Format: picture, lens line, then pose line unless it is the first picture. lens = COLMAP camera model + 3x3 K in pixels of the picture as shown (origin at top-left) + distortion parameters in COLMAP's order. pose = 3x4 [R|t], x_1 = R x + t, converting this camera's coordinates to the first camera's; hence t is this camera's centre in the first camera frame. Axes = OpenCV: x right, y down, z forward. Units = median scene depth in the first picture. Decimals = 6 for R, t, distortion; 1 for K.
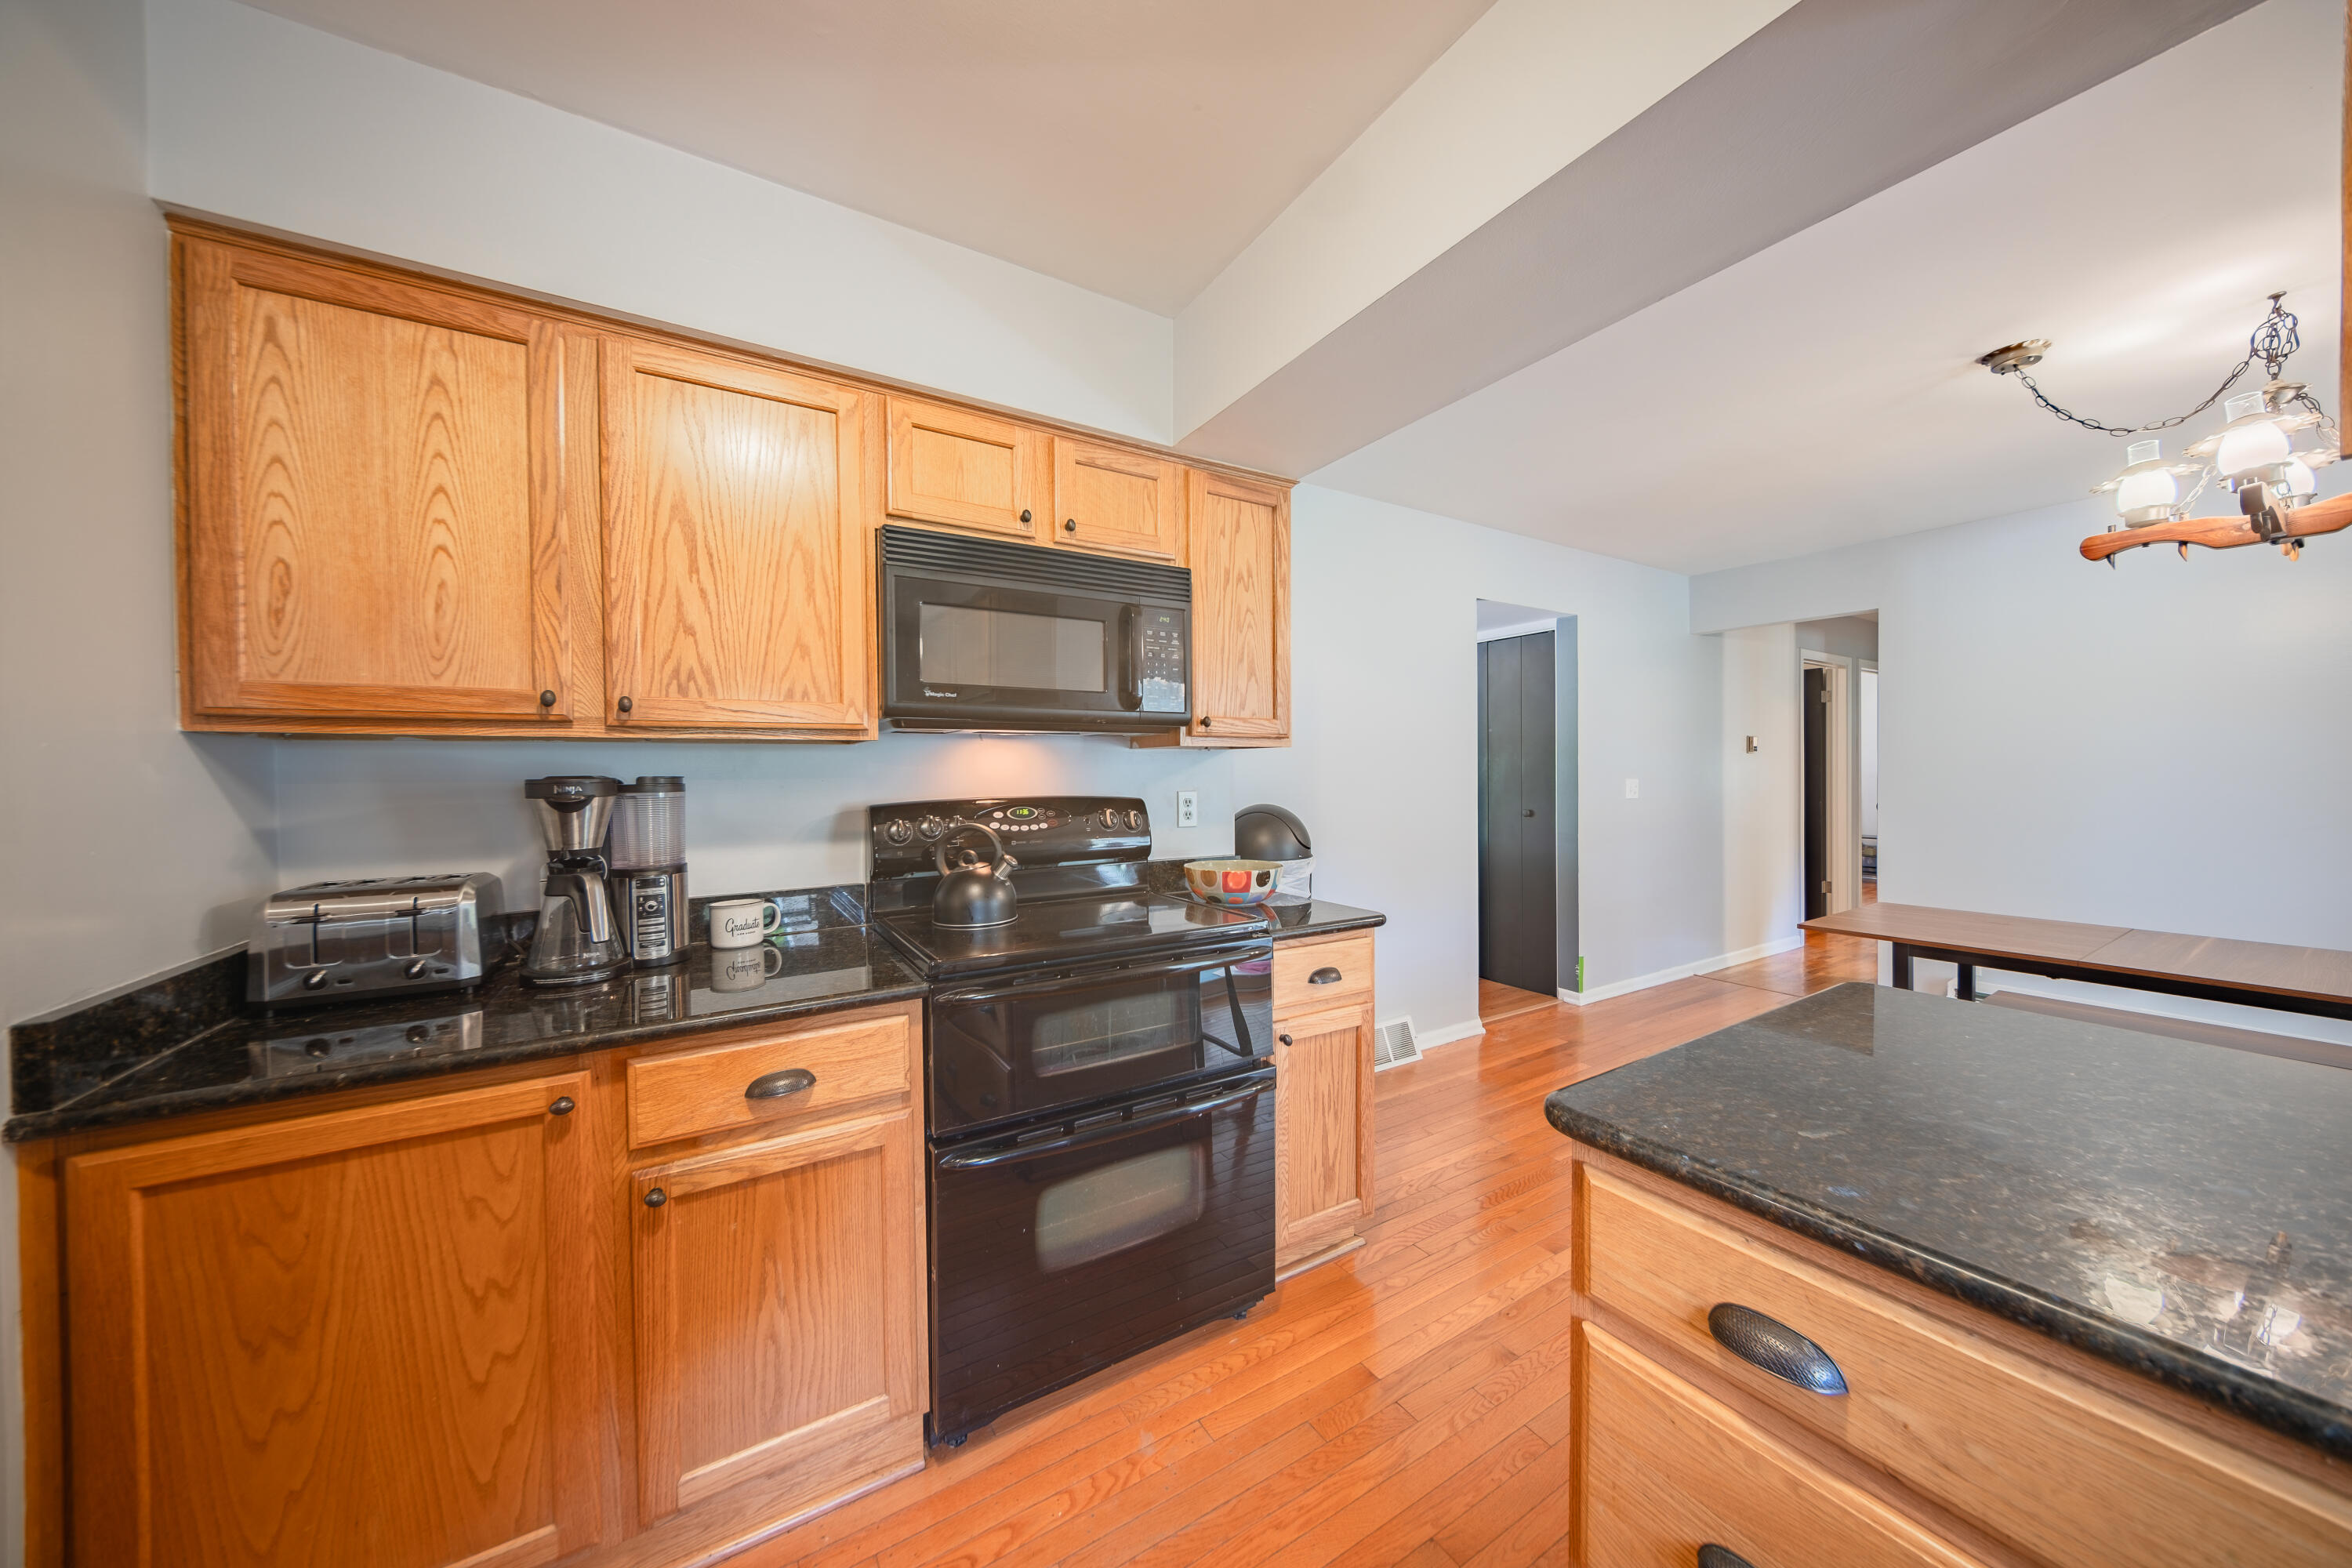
lens RADIAL K [[788.4, 0, 1186.2], [0, 788.4, 780.0], [0, 0, 1]] dist [-0.001682, -0.000457]
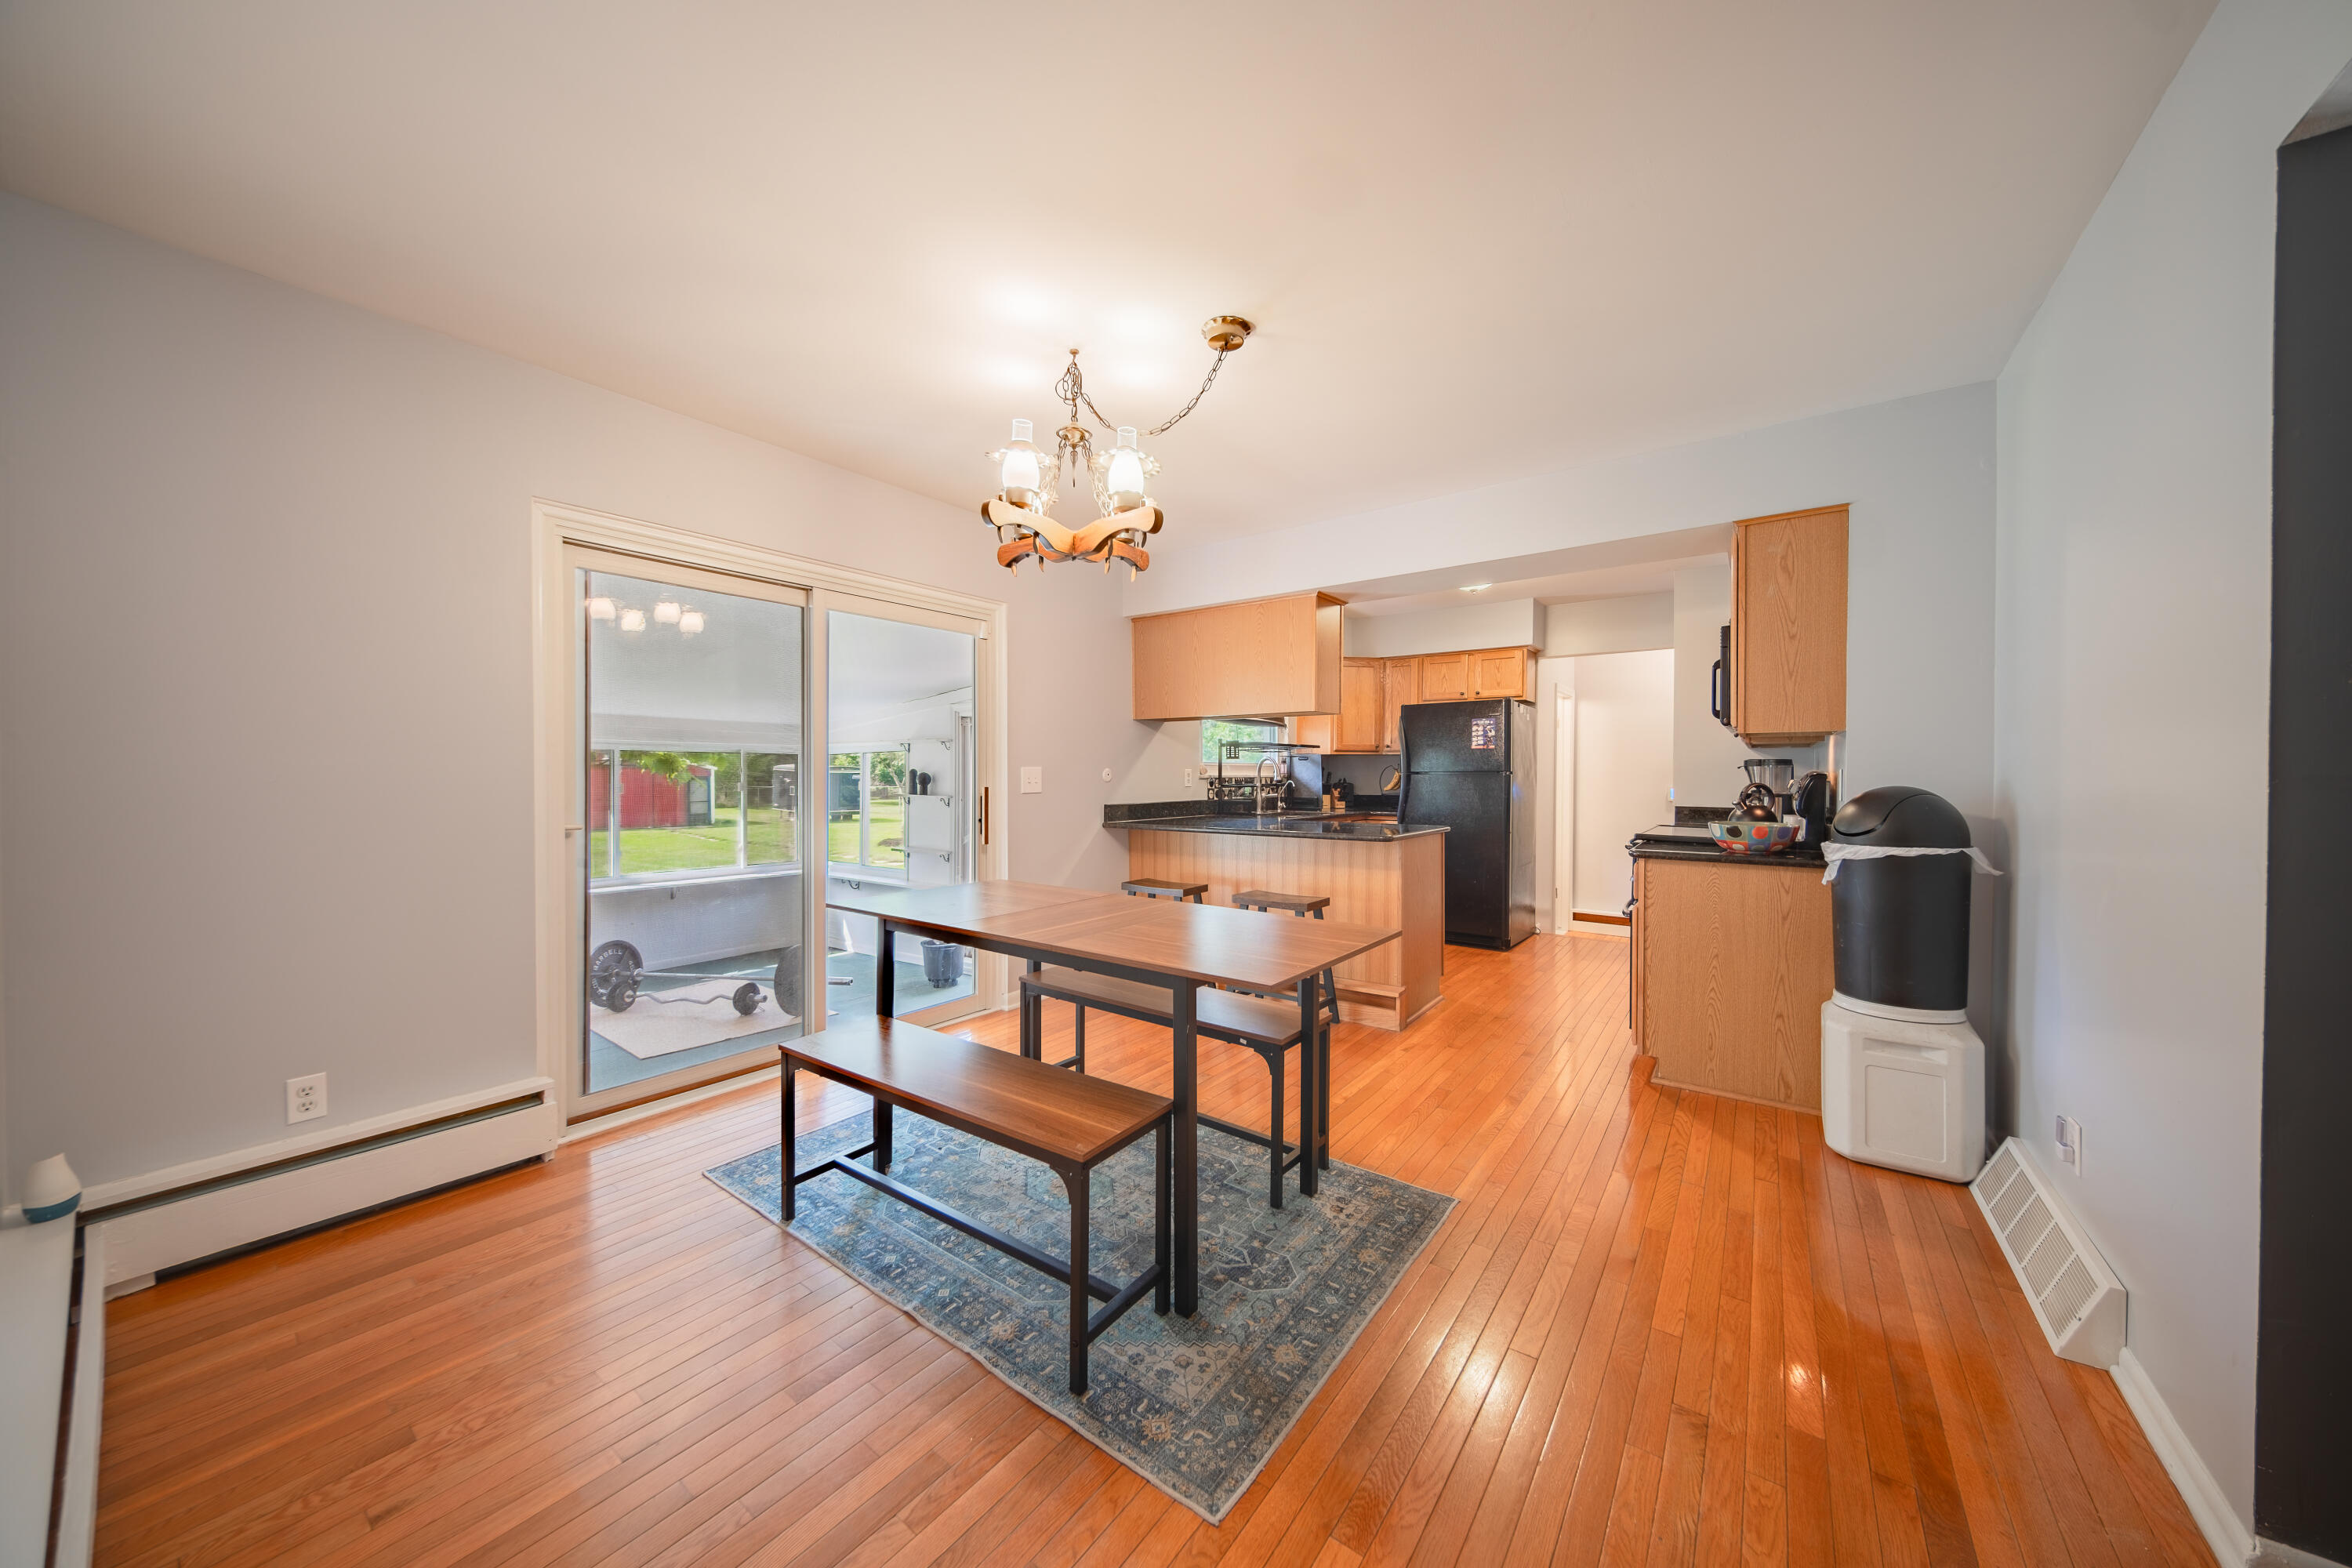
lens RADIAL K [[788.4, 0, 1186.2], [0, 788.4, 780.0], [0, 0, 1]] dist [-0.001682, -0.000457]
pose [[-0.926828, 0.007744, -0.375406, 1.536872], [-0.000962, 0.999735, 0.023000, 0.005075], [0.375484, 0.021678, -0.926575, 1.992558]]
